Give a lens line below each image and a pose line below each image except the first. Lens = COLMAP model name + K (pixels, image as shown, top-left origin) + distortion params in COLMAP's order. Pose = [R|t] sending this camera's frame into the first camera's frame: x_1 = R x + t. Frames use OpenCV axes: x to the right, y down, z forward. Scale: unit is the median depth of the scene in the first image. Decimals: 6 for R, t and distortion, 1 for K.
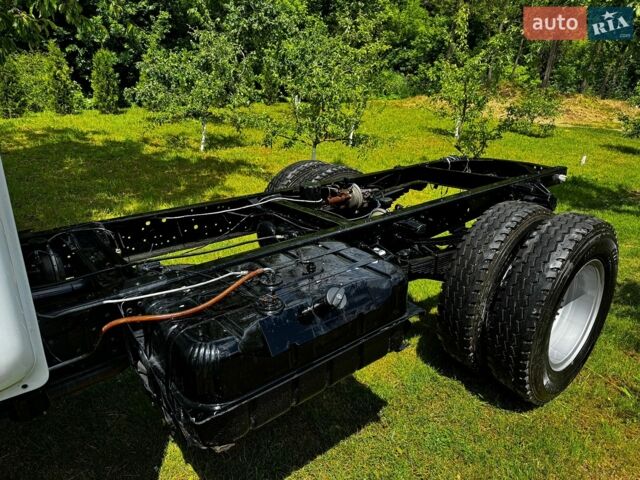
lens RADIAL K [[454.6, 0, 320.0], [0, 454.6, 240.0], [0, 0, 1]] dist [0.076198, -0.106792]
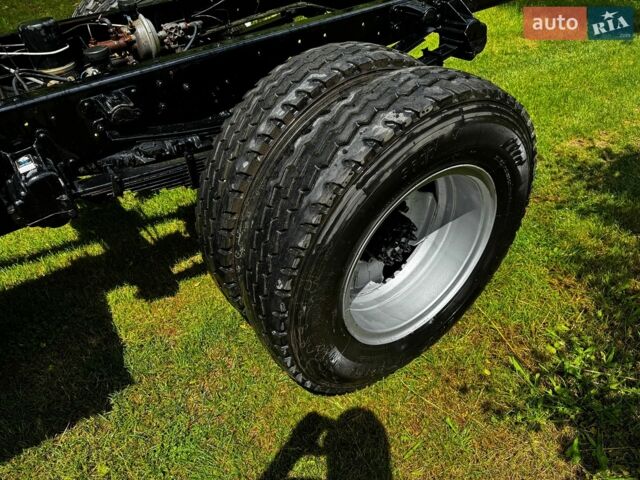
lens RADIAL K [[454.6, 0, 320.0], [0, 454.6, 240.0], [0, 0, 1]] dist [0.076198, -0.106792]
pose [[0.994518, -0.000946, -0.104558, 0.160407], [0.037004, 0.938428, 0.343487, -0.019530], [0.097795, -0.345473, 0.933319, 0.153501]]
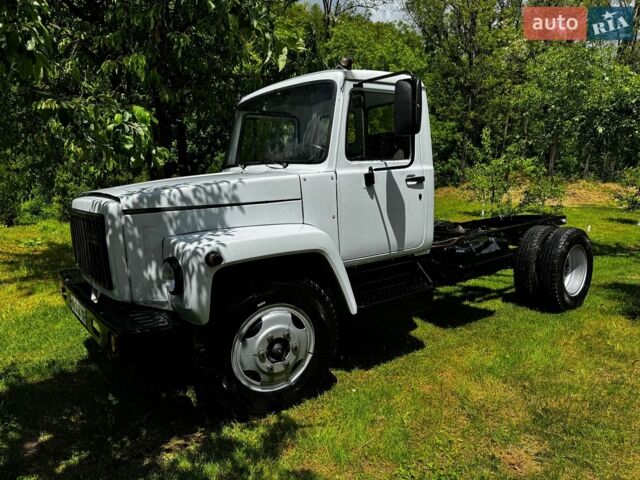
lens RADIAL K [[454.6, 0, 320.0], [0, 454.6, 240.0], [0, 0, 1]] dist [0.076198, -0.106792]
pose [[0.998509, -0.042911, -0.033753, -0.206412], [0.035211, 0.978646, -0.202515, 0.142732], [0.041722, 0.201025, 0.978697, -0.435569]]
